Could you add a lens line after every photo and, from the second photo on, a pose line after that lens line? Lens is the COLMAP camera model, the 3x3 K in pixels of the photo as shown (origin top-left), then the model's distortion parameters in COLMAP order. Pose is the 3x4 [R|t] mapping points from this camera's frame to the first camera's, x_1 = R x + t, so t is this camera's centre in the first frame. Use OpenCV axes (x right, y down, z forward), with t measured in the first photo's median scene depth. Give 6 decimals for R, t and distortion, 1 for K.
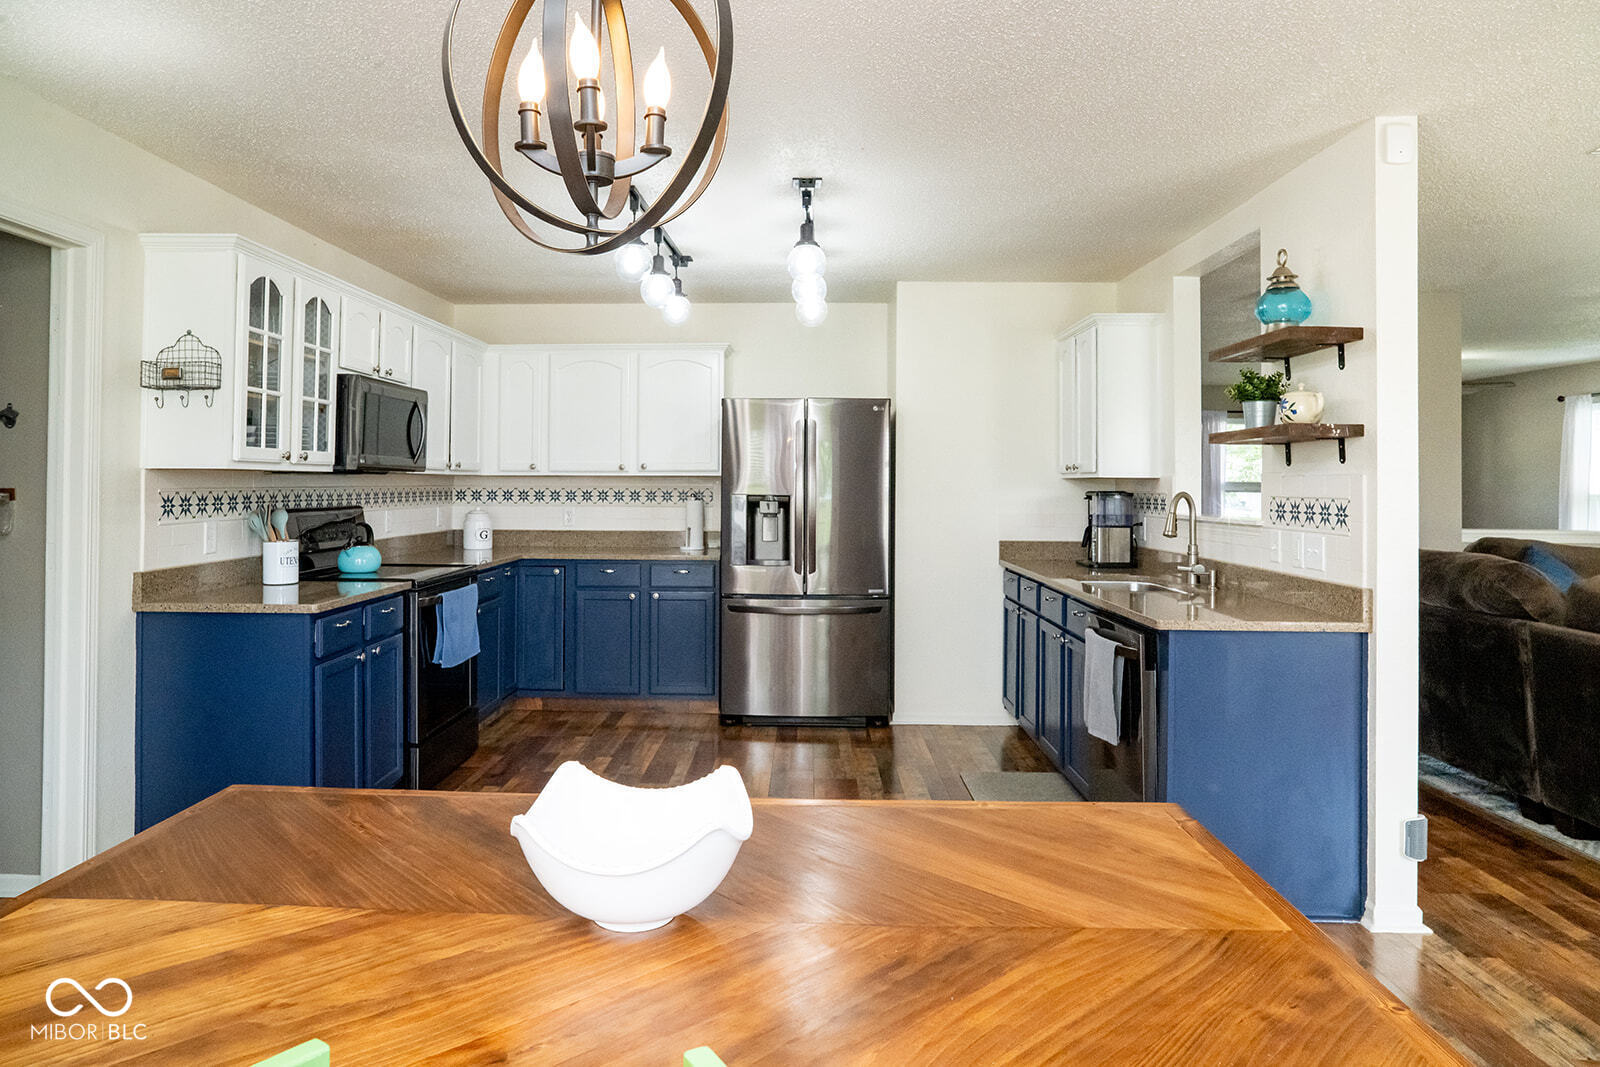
lens RADIAL K [[969.6, 0, 799.0], [0, 969.6, 522.8], [0, 0, 1]] dist [-0.025506, 0.008402]
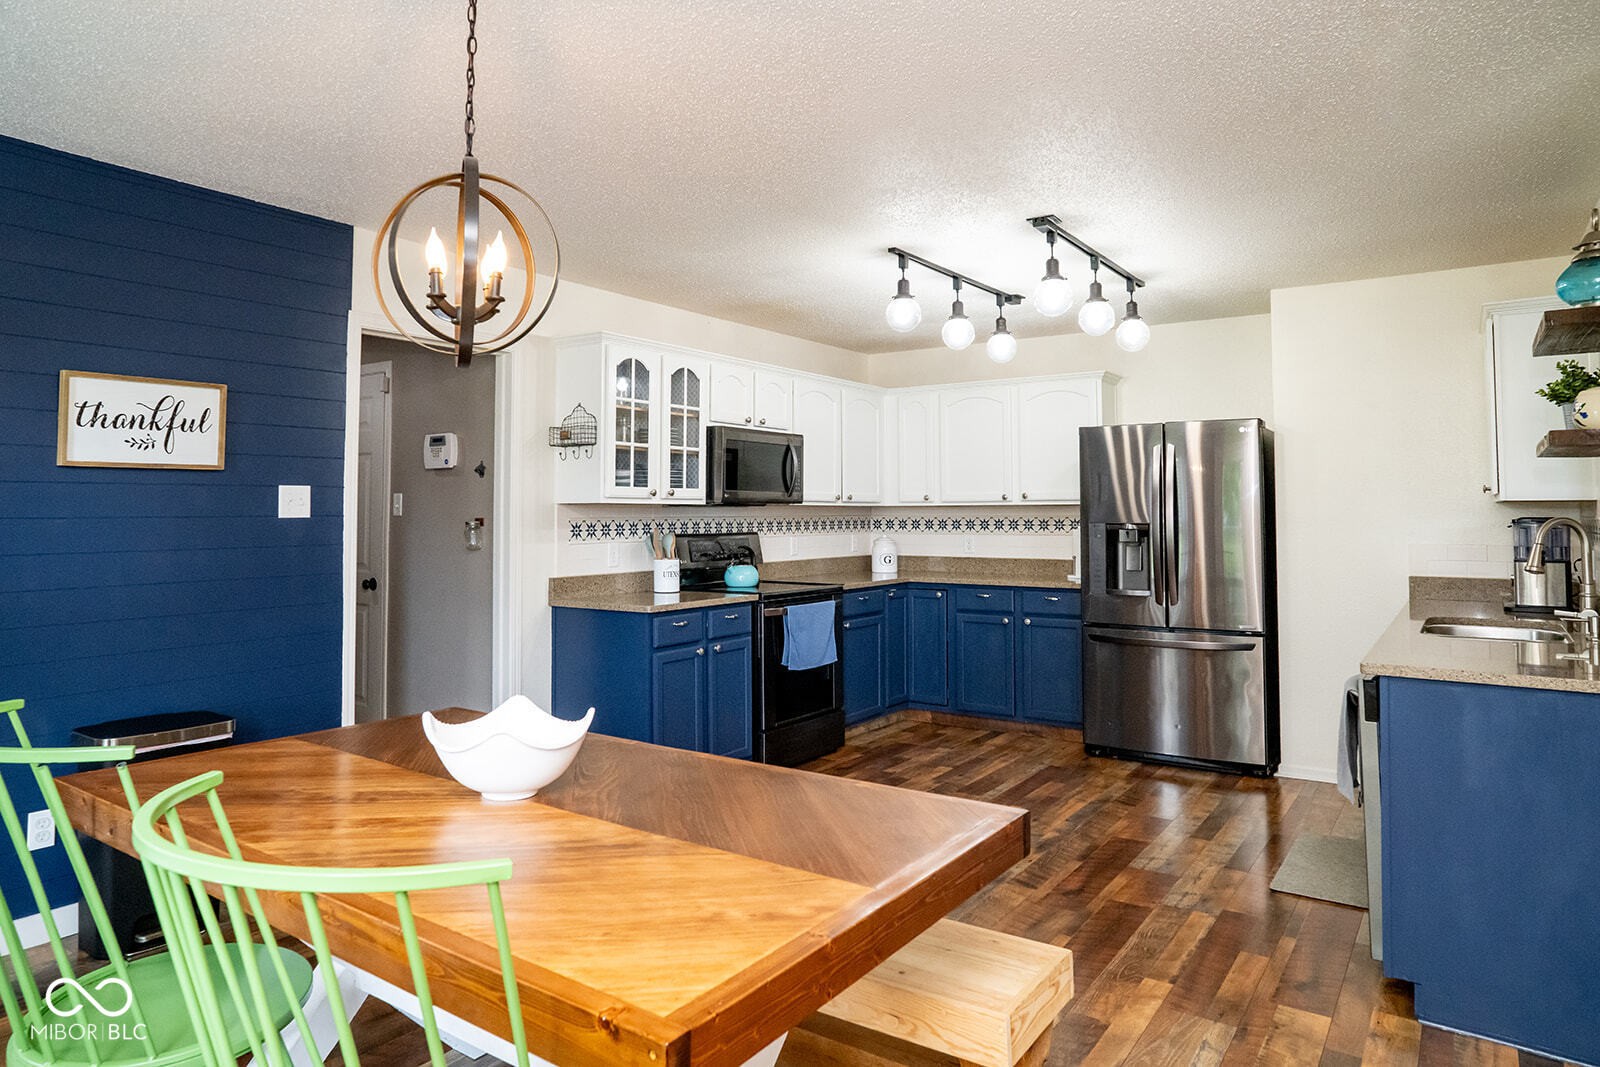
lens RADIAL K [[969.6, 0, 789.5], [0, 969.6, 536.9], [0, 0, 1]] dist [-0.025506, 0.008402]
pose [[0.850993, 0.004635, -0.525156, 0.270056], [-0.014004, 0.999806, -0.013868, 0.005153], [0.524990, 0.019156, 0.850893, -0.014776]]
